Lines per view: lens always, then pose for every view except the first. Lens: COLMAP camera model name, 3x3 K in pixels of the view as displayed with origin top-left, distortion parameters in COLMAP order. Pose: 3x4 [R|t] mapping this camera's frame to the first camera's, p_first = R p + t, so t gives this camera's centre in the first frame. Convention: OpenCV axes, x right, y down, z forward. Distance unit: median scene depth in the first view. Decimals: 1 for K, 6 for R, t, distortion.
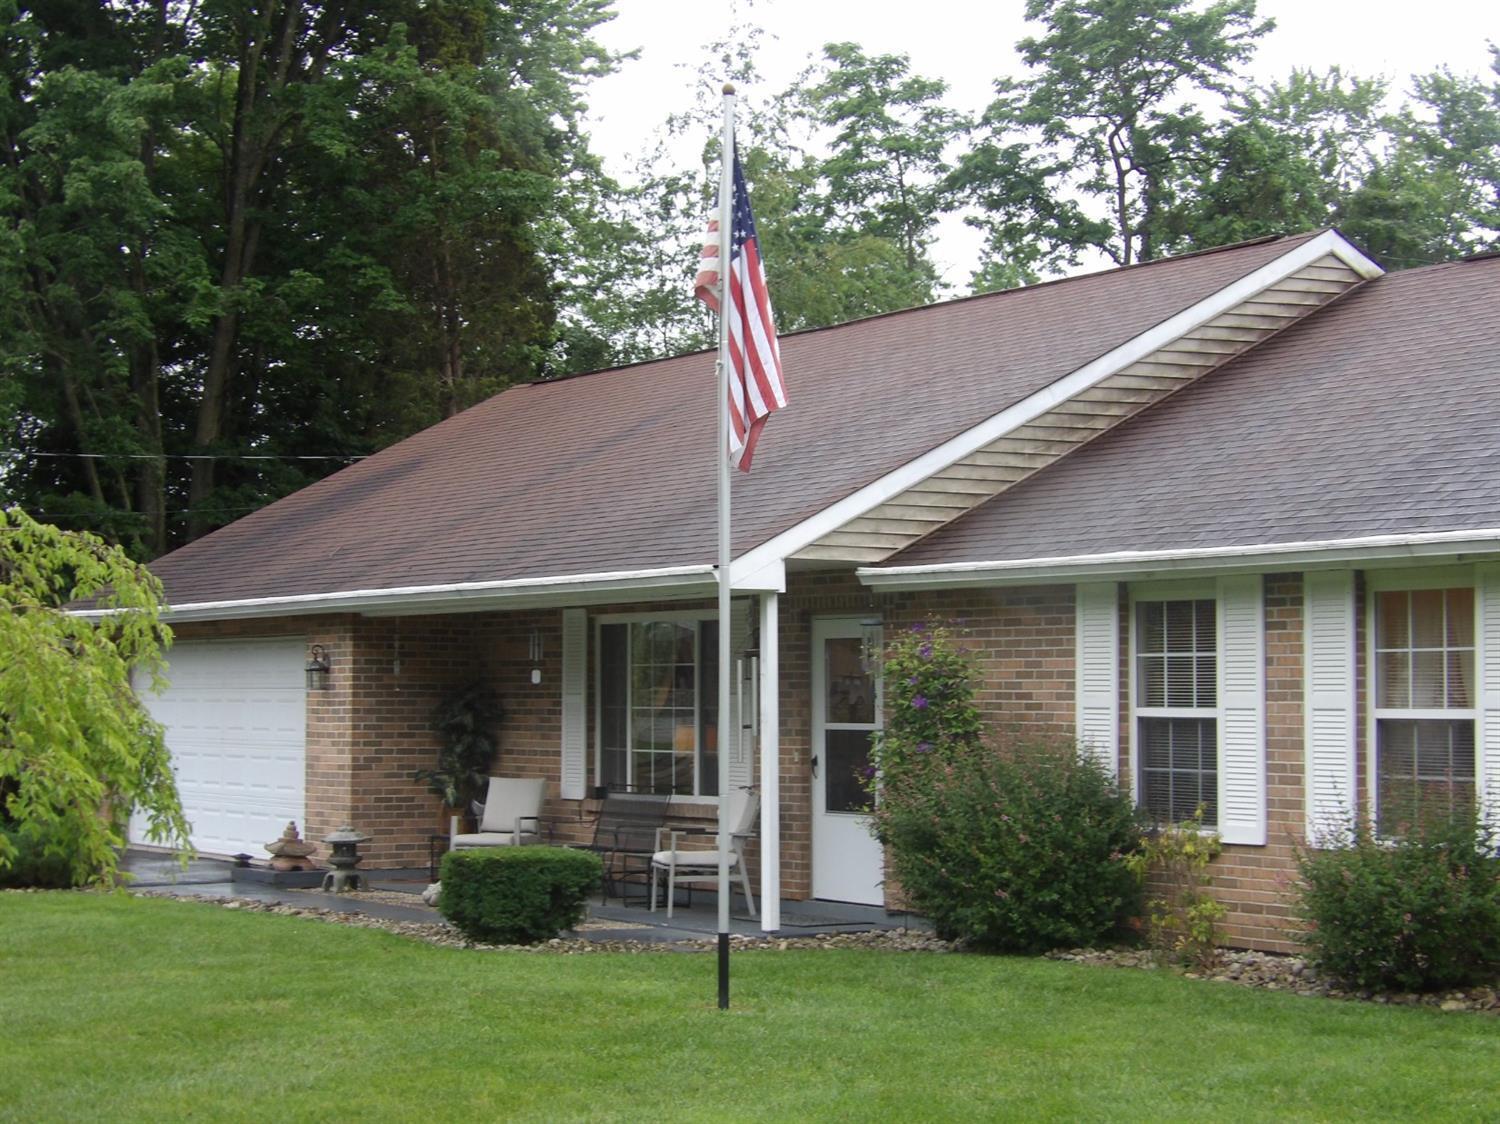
lens RADIAL K [[2749.8, 0, 749.9], [0, 2749.8, 562.1], [0, 0, 1]] dist [-0.081377, 0.000000]
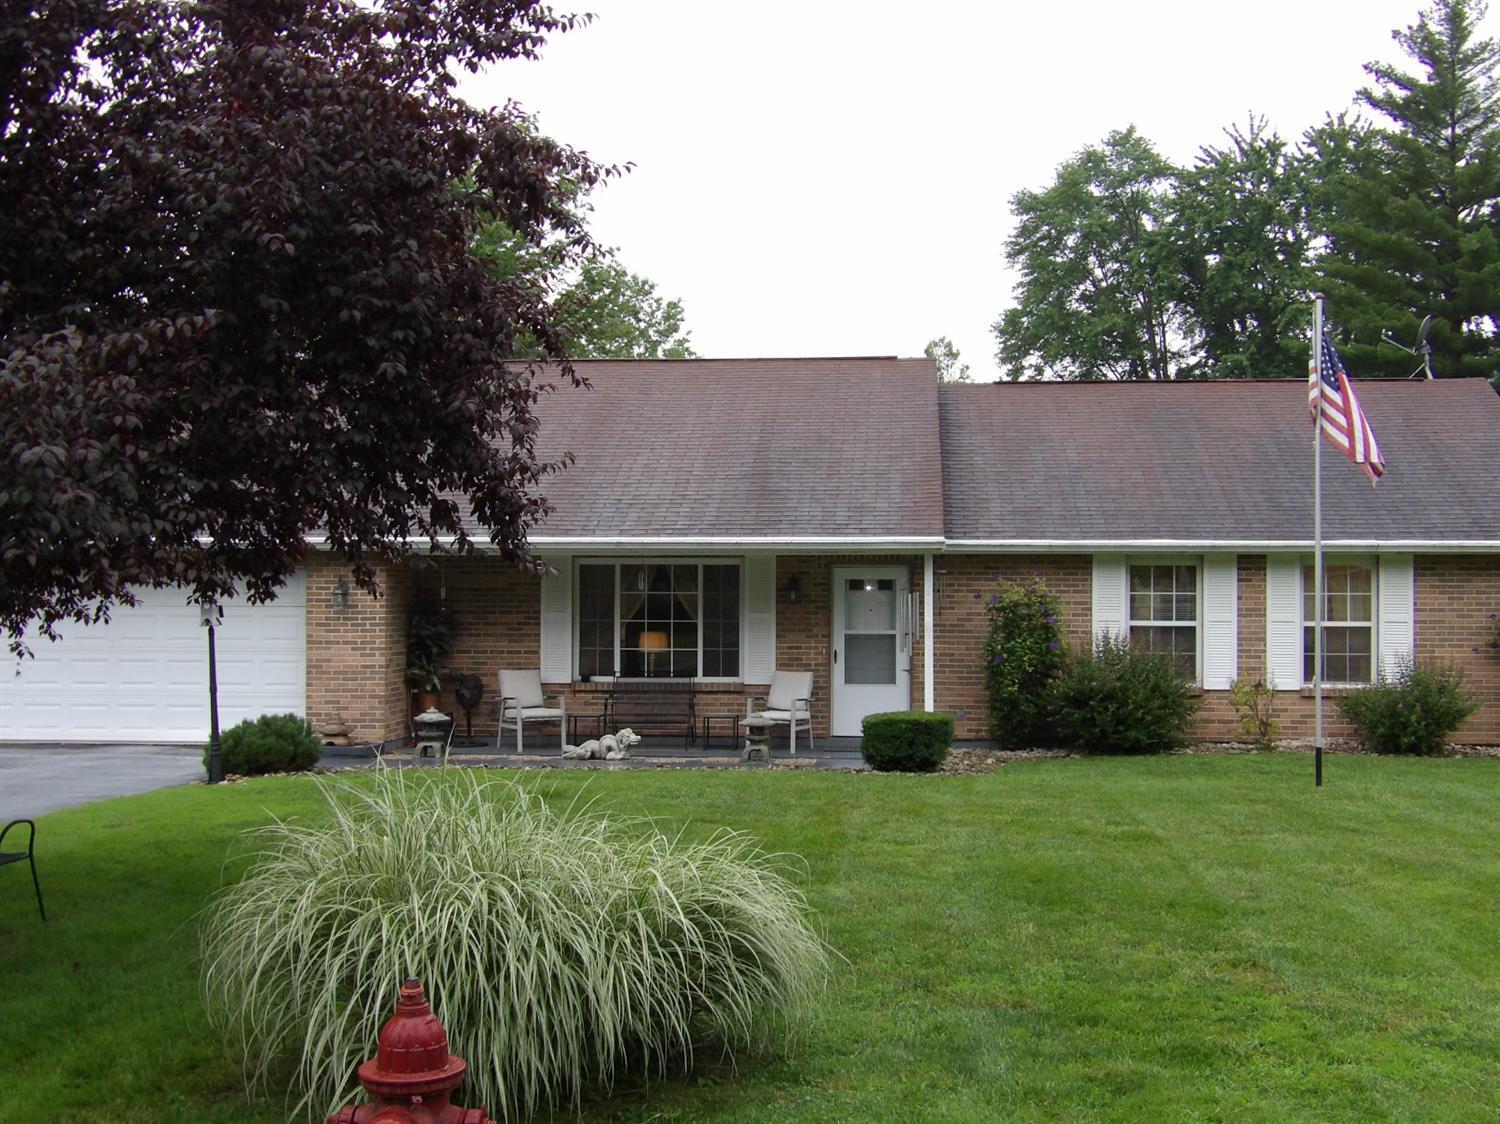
lens RADIAL K [[1689.8, 0, 749.6], [0, 1689.8, 564.0], [0, 0, 1]] dist [-0.006192, 0.000000]
pose [[0.591760, 0.022857, 0.805790, -1.013977], [-0.042829, 0.999078, 0.003113, 0.022490], [-0.804975, -0.036353, 0.592193, 0.549116]]
